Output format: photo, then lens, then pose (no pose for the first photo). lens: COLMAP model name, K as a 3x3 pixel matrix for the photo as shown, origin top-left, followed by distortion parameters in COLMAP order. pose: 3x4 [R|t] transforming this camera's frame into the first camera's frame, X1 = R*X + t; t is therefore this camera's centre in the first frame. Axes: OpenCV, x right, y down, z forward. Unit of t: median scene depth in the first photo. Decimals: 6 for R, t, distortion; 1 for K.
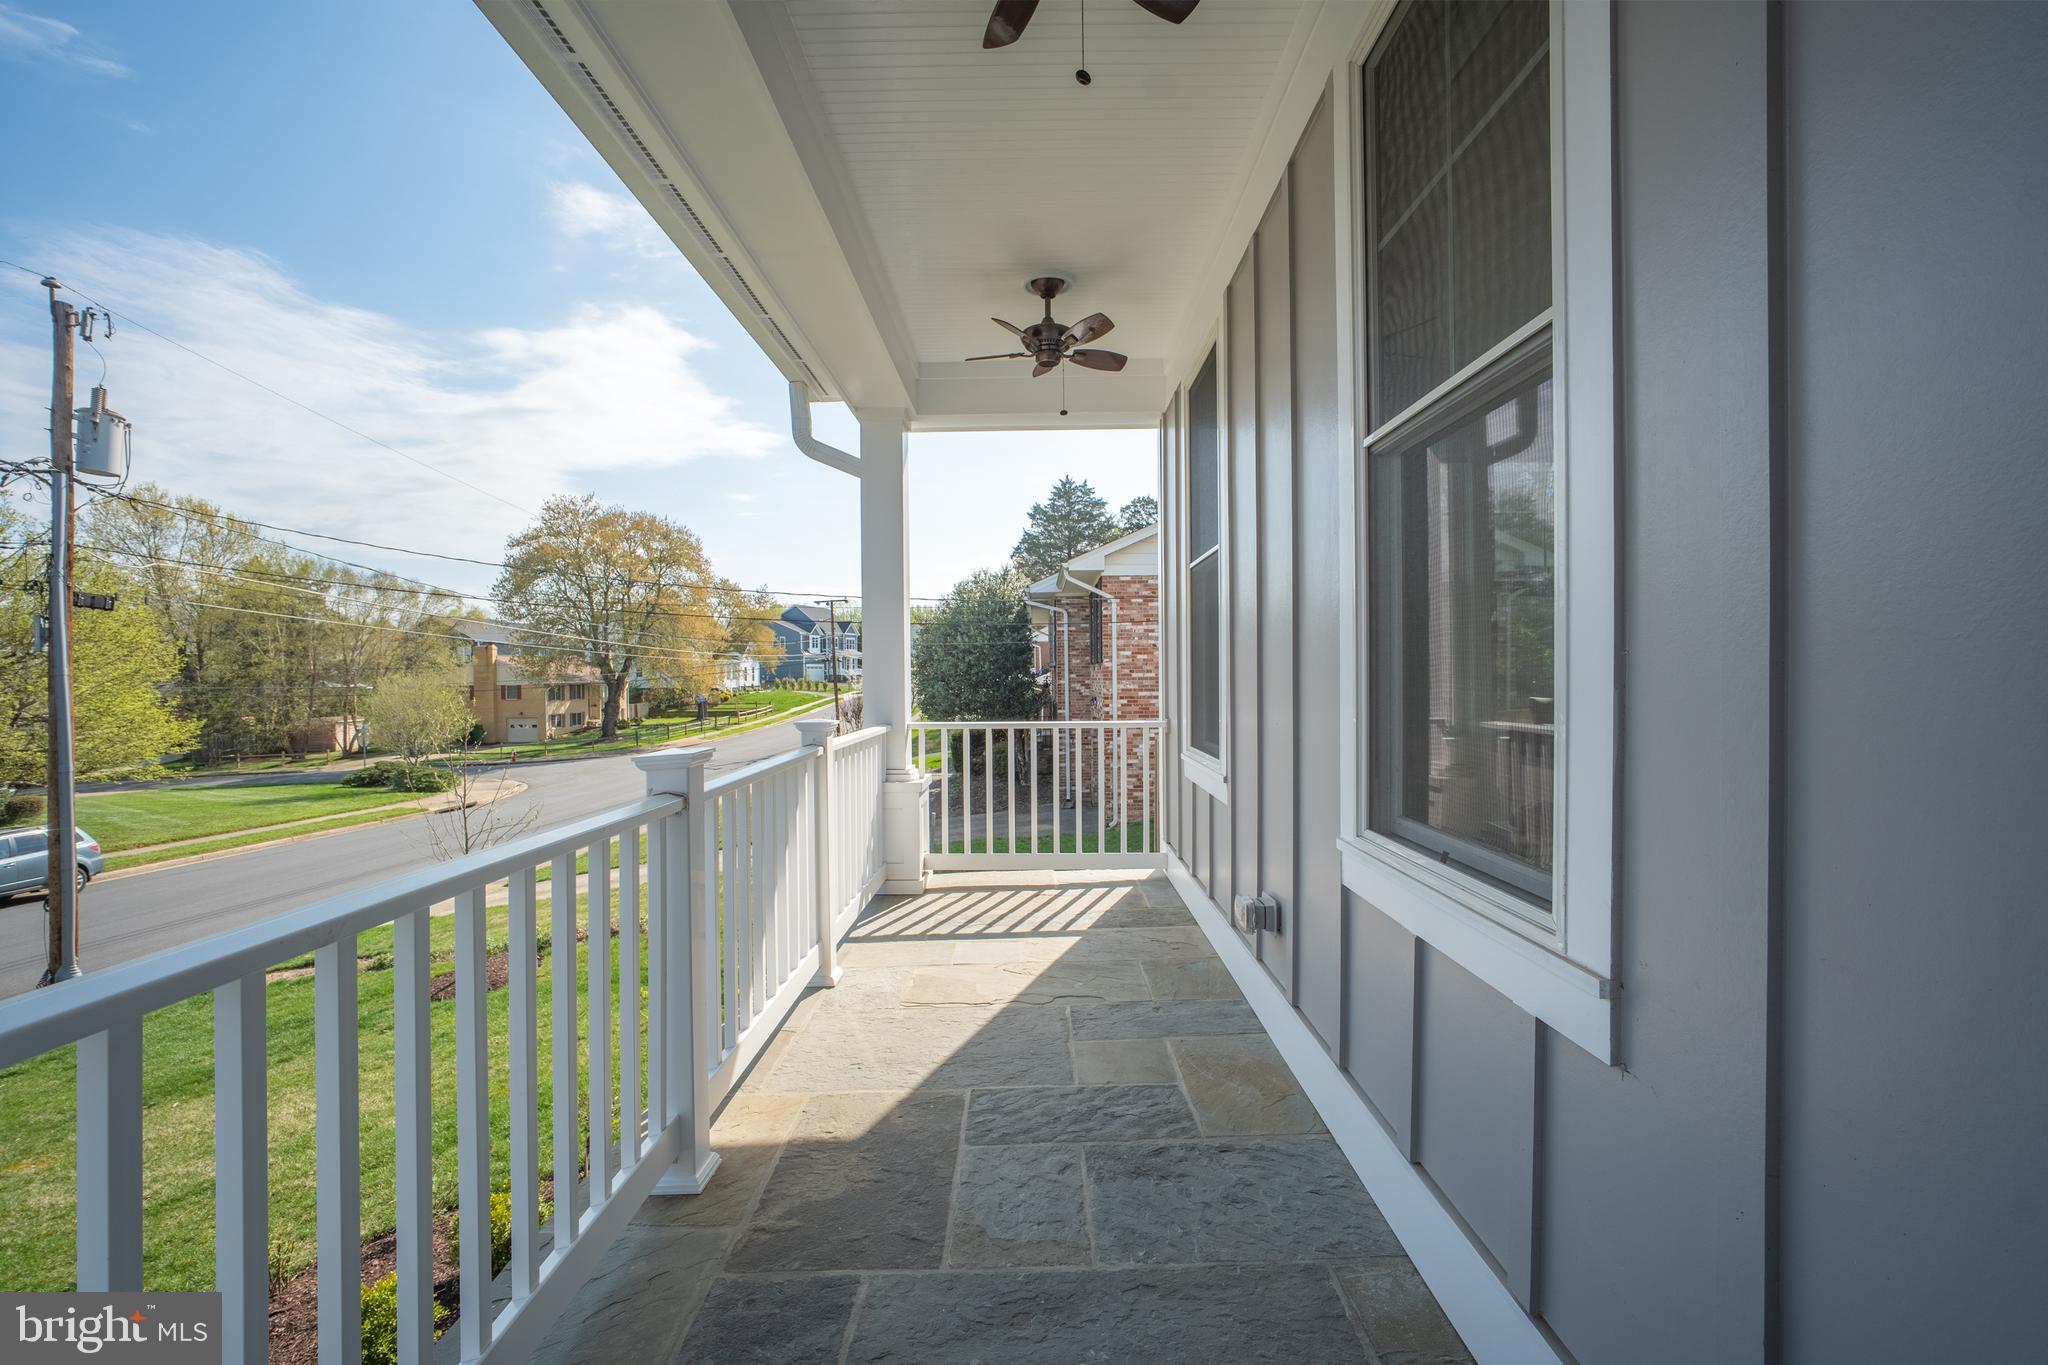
lens RADIAL K [[862.2, 0, 1024.0], [0, 862.2, 682.5], [0, 0, 1]] dist [-0.038544, 0.016940]
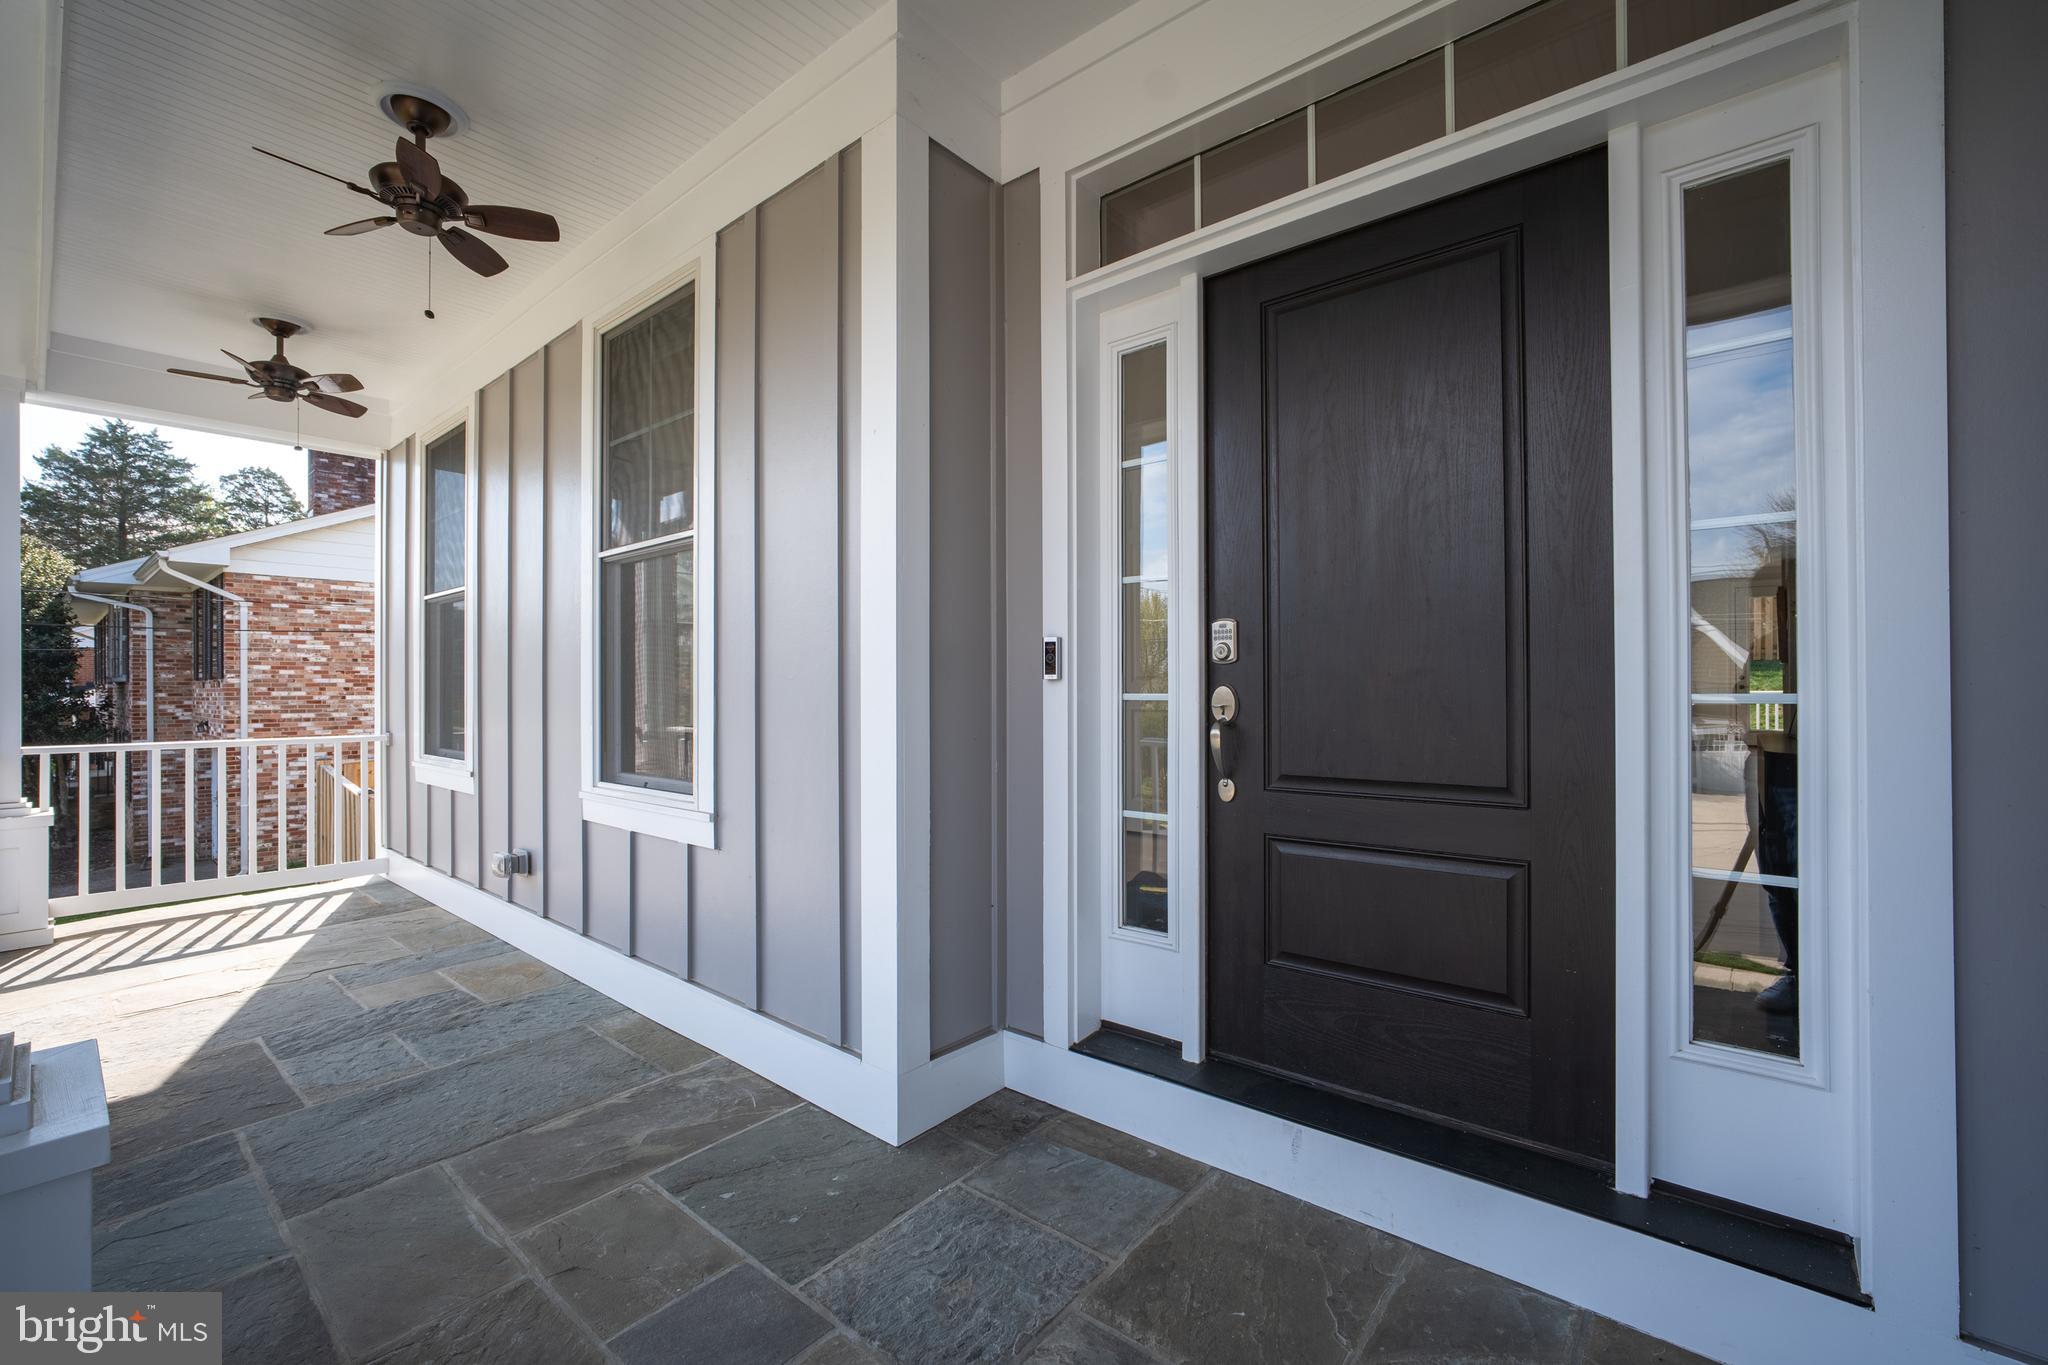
lens RADIAL K [[862.2, 0, 1024.0], [0, 862.2, 682.5], [0, 0, 1]] dist [-0.038544, 0.016940]
pose [[0.634083, 0.009640, 0.773205, -0.191210], [0.007718, 0.999794, -0.018794, 0.006568], [-0.773227, 0.017884, 0.633878, -0.368763]]
